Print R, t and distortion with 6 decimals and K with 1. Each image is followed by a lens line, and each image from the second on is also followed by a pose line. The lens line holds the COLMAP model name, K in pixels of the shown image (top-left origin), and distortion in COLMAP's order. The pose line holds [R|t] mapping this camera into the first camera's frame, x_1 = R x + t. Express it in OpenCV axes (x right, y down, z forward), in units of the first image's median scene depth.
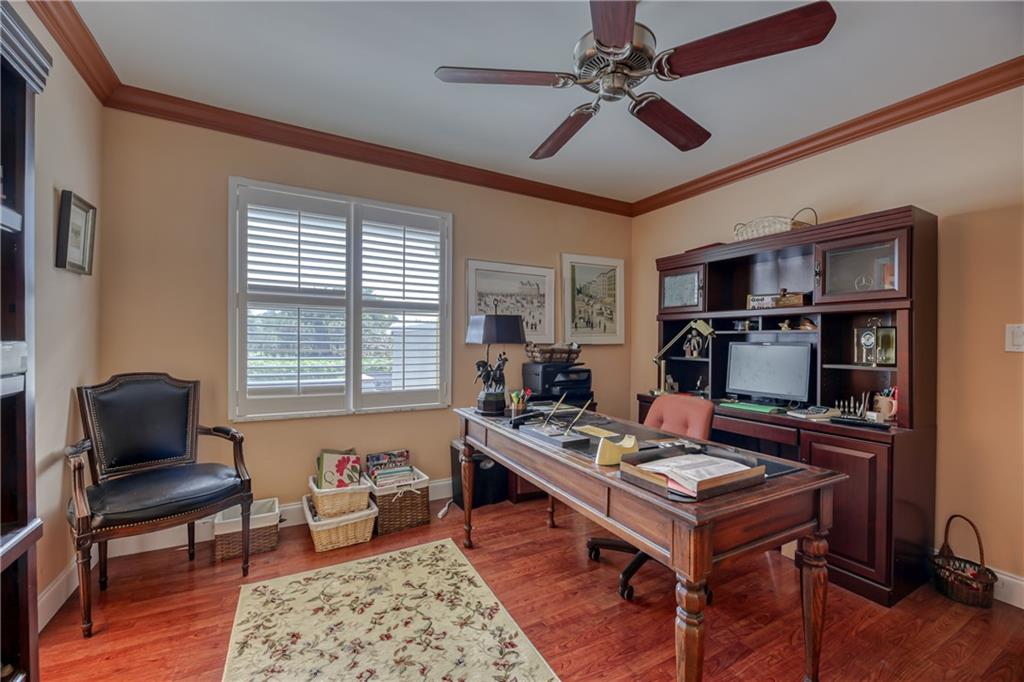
lens RADIAL K [[415.4, 0, 510.5], [0, 415.4, 344.0], [0, 0, 1]] dist [0.000948, -0.003170]
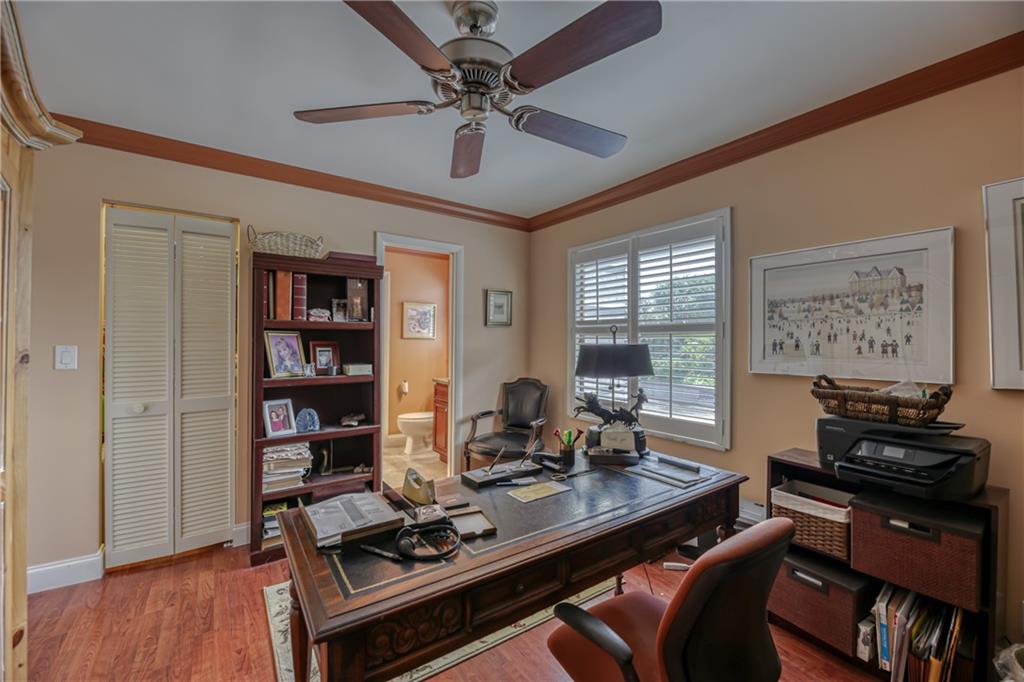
lens RADIAL K [[415.4, 0, 510.5], [0, 415.4, 339.3], [0, 0, 1]] dist [0.000948, -0.003170]
pose [[0.101126, -0.006428, -0.994853, 0.603505], [0.002724, 0.999977, -0.006185, -0.057922], [0.994870, -0.002085, 0.101142, 0.503841]]
